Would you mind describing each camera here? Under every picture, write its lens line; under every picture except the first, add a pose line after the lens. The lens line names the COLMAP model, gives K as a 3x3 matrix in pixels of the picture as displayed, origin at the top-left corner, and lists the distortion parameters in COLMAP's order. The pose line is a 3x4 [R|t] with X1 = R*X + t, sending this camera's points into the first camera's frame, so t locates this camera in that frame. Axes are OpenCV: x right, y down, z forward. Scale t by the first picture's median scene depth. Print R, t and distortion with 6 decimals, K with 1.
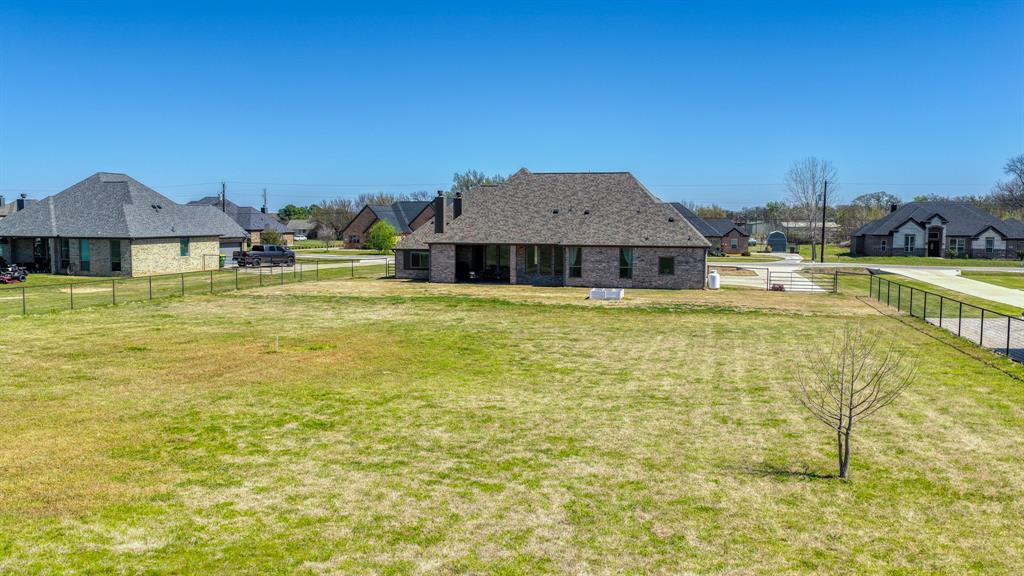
lens RADIAL K [[859.1, 0, 514.0], [0, 859.1, 288.4], [0, 0, 1]] dist [-0.009918, 0.034425]
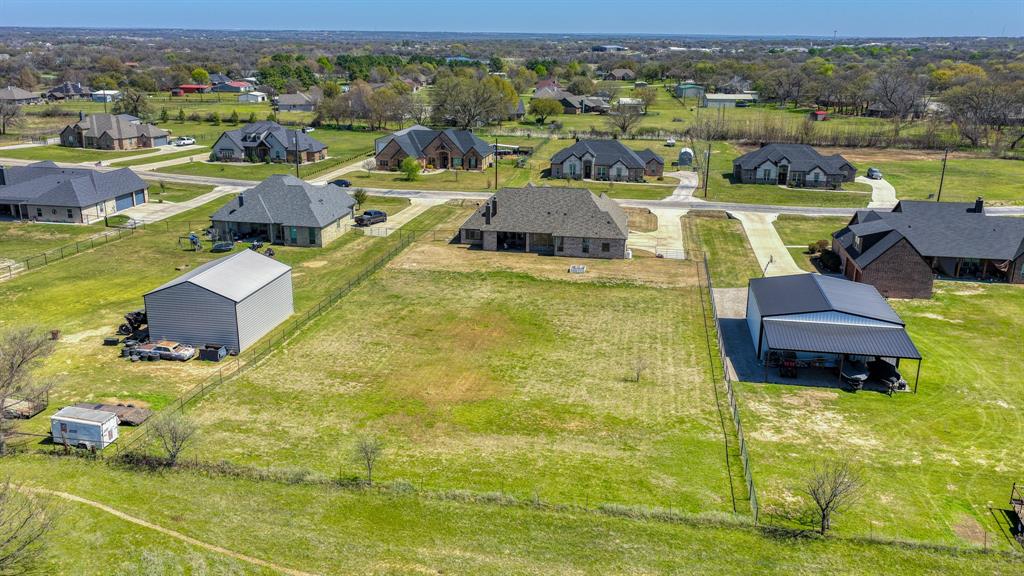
lens RADIAL K [[859.1, 0, 509.3], [0, 859.1, 287.8], [0, 0, 1]] dist [-0.009918, 0.034425]
pose [[0.997933, -0.016806, 0.062024, -0.160489], [0.003528, 0.978068, 0.208257, -0.324264], [-0.064163, -0.207608, 0.976106, -0.891457]]
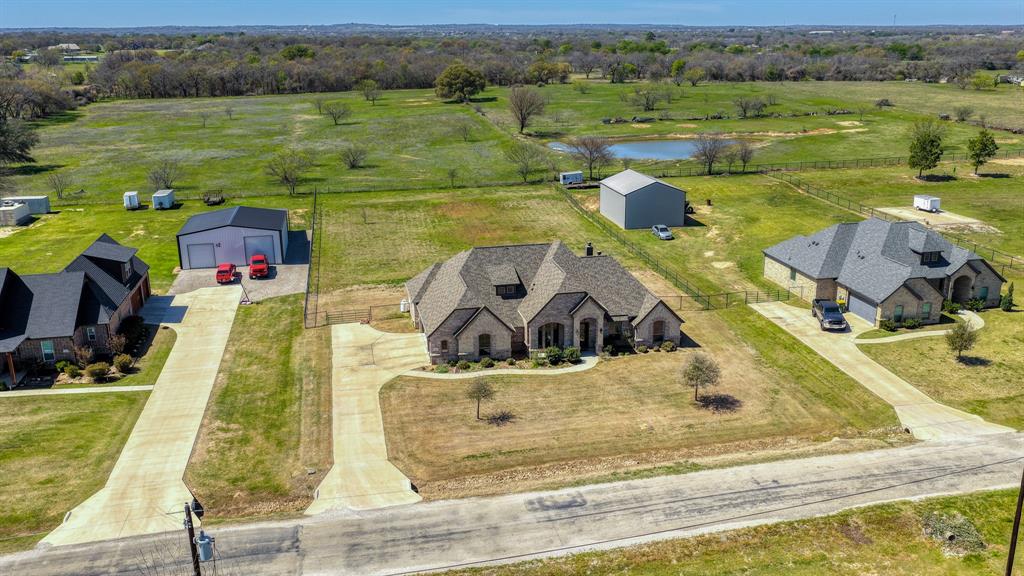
lens RADIAL K [[859.1, 0, 512.9], [0, 859.1, 289.0], [0, 0, 1]] dist [-0.009918, 0.034425]
pose [[-0.907199, 0.123985, -0.402017, 0.623429], [-0.028915, 0.934951, 0.353597, -0.548915], [0.419707, 0.332407, -0.844601, 2.202643]]
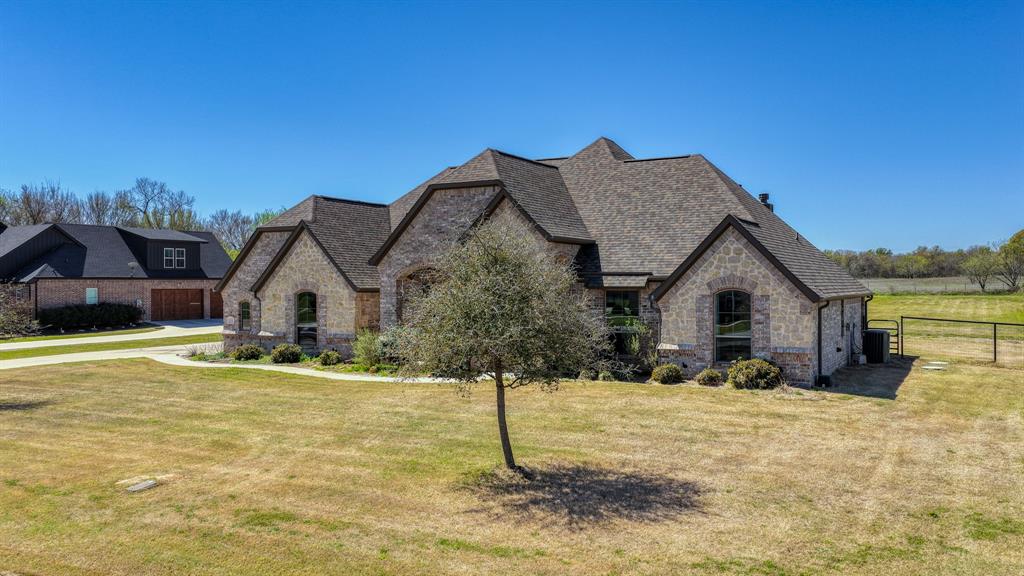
lens RADIAL K [[859.1, 0, 515.0], [0, 859.1, 287.3], [0, 0, 1]] dist [-0.009918, 0.034425]
pose [[-0.962544, -0.000377, 0.271125, -0.081313], [0.022301, 0.996501, 0.080556, -0.101754], [-0.270207, 0.083585, -0.959167, 1.648447]]
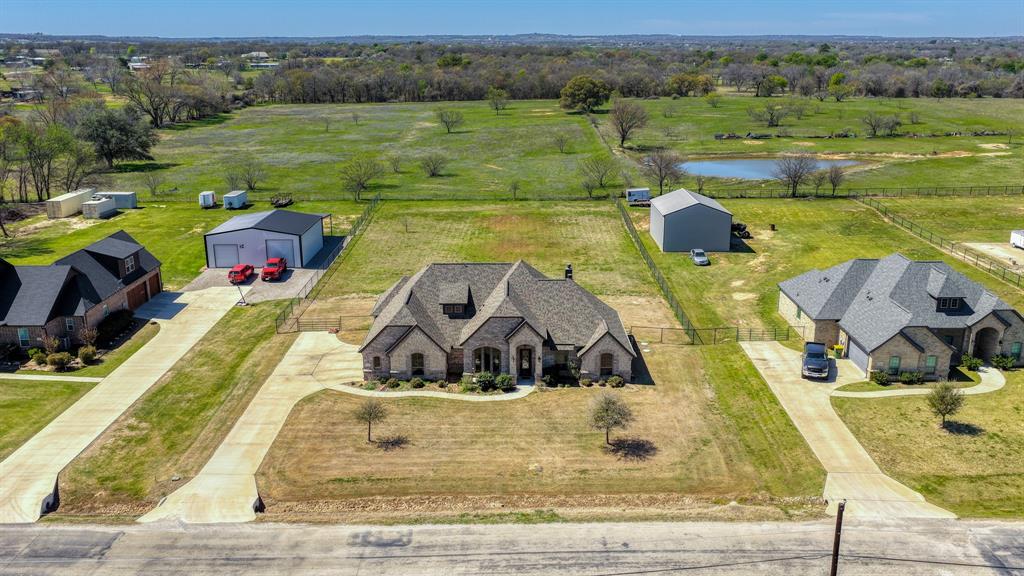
lens RADIAL K [[859.1, 0, 508.2], [0, 859.1, 287.1], [0, 0, 1]] dist [-0.009918, 0.034425]
pose [[-0.974728, 0.060167, -0.215142, 0.307045], [-0.018478, 0.938035, 0.346048, -0.553810], [0.222631, 0.341278, -0.913217, 2.253766]]
